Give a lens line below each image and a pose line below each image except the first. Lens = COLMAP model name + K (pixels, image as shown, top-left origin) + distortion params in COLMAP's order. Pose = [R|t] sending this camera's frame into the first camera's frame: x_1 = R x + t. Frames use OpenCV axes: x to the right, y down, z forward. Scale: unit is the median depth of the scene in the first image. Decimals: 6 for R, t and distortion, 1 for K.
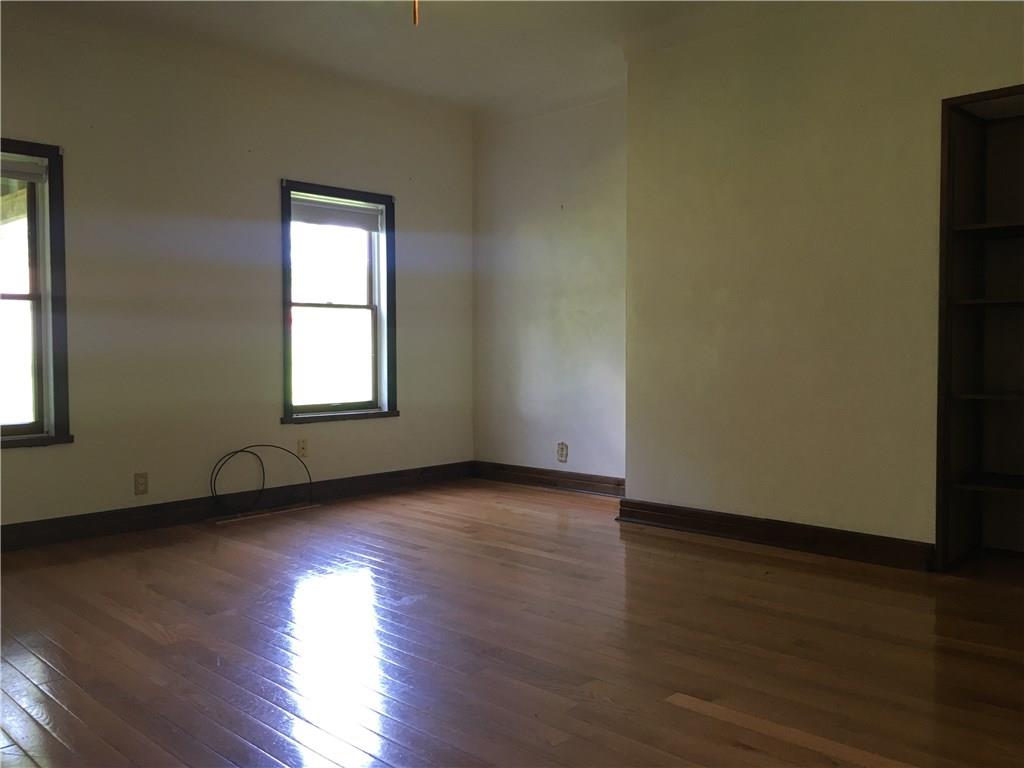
lens RADIAL K [[871.4, 0, 516.5], [0, 871.4, 386.4], [0, 0, 1]] dist [0.066341, -0.100536]
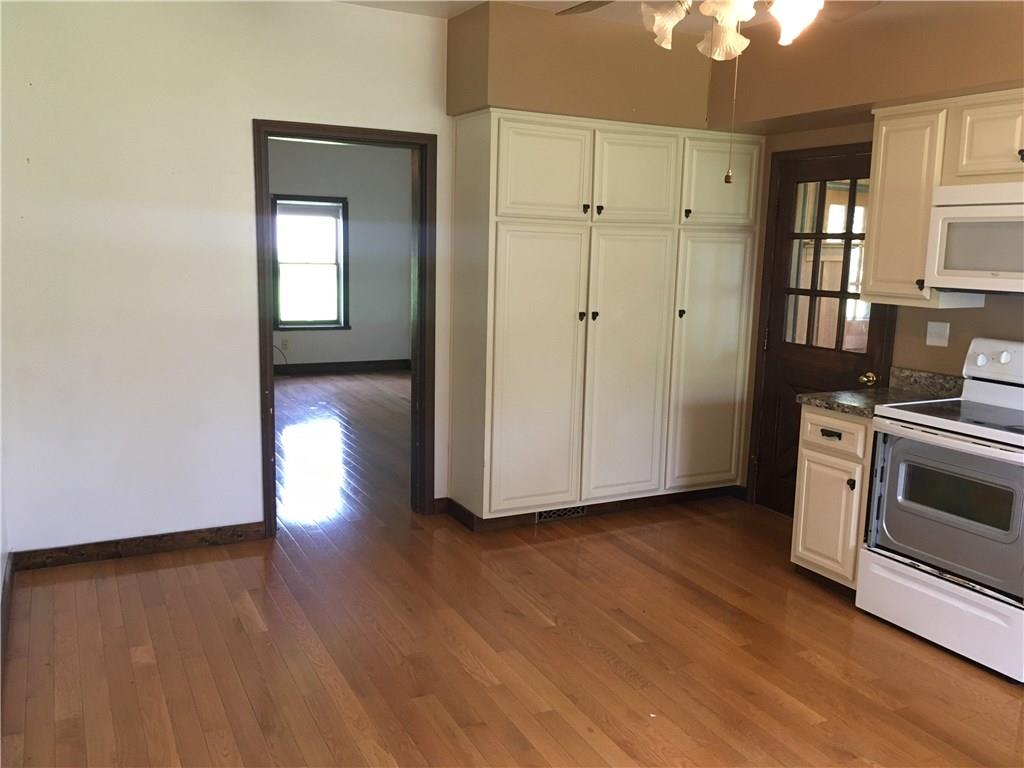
lens RADIAL K [[871.4, 0, 514.5], [0, 871.4, 380.1], [0, 0, 1]] dist [0.066341, -0.100536]
pose [[0.944072, 0.073251, -0.321499, 0.727845], [-0.041729, 0.993715, 0.103875, -0.058547], [0.327088, -0.084649, 0.941195, -0.504498]]
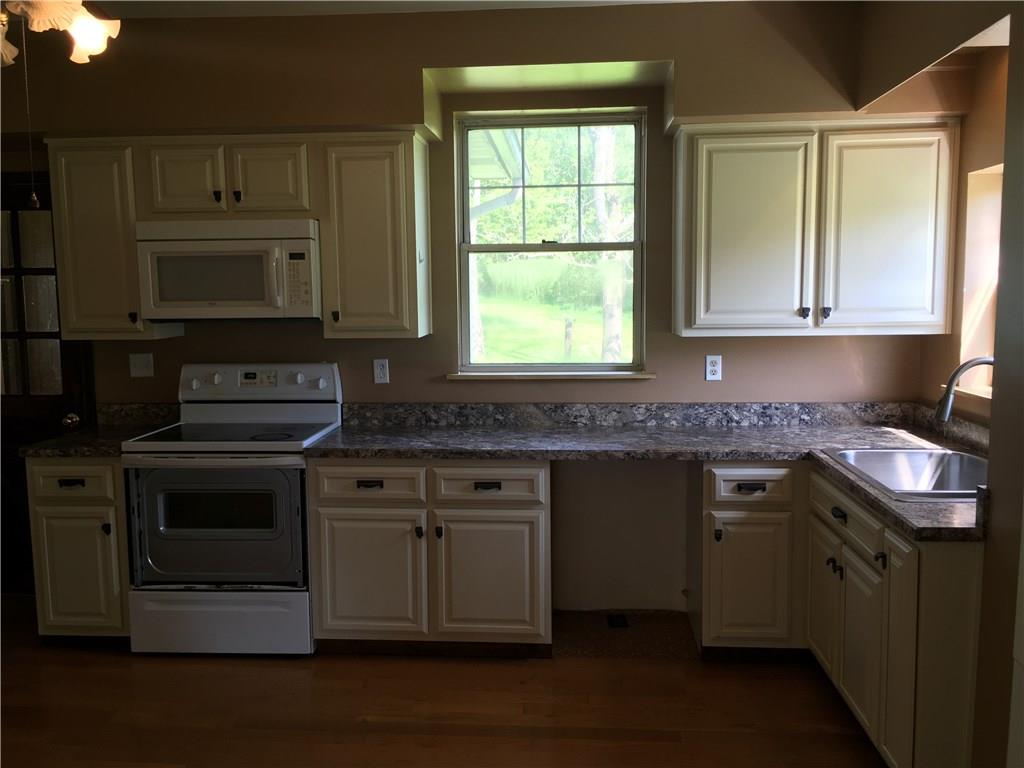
lens RADIAL K [[871.4, 0, 514.3], [0, 871.4, 381.1], [0, 0, 1]] dist [0.066341, -0.100536]
pose [[0.777440, -0.075846, 0.624368, 0.606846], [0.044347, 0.996842, 0.065873, -0.056992], [-0.627392, -0.023523, 0.778348, -0.479061]]
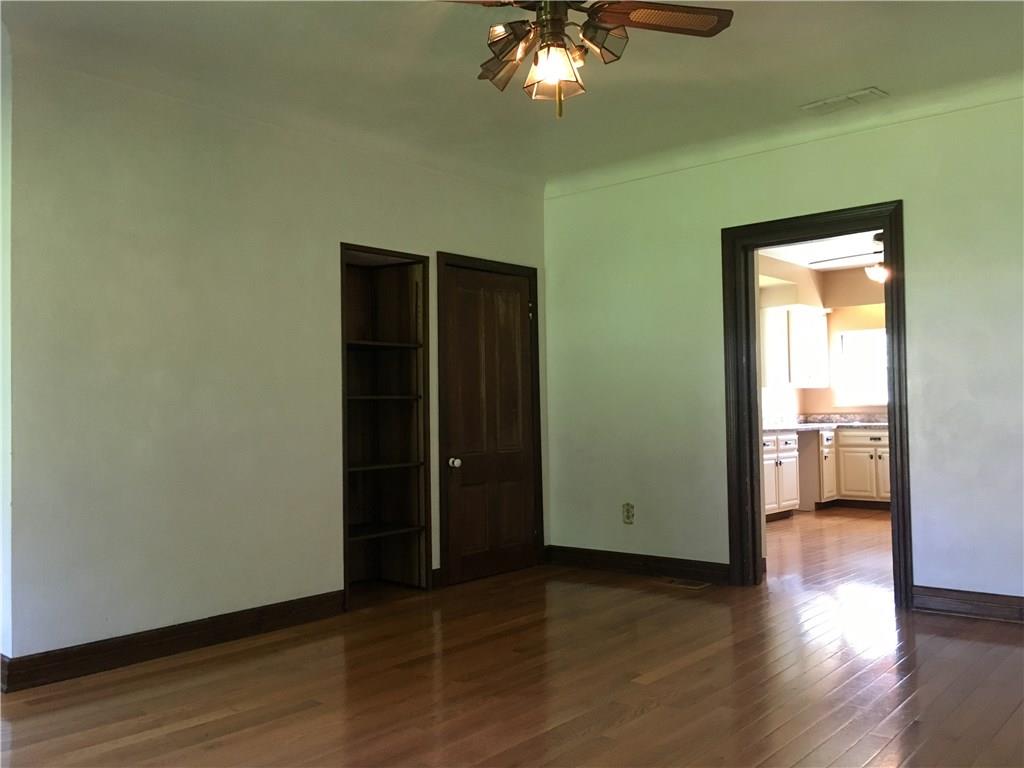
lens RADIAL K [[871.4, 0, 518.4], [0, 871.4, 388.2], [0, 0, 1]] dist [0.066341, -0.100536]
pose [[-0.037712, 0.031816, 0.998782, -0.467537], [0.073321, 0.996887, -0.028987, -0.029442], [-0.996595, 0.072139, -0.039928, 0.475963]]
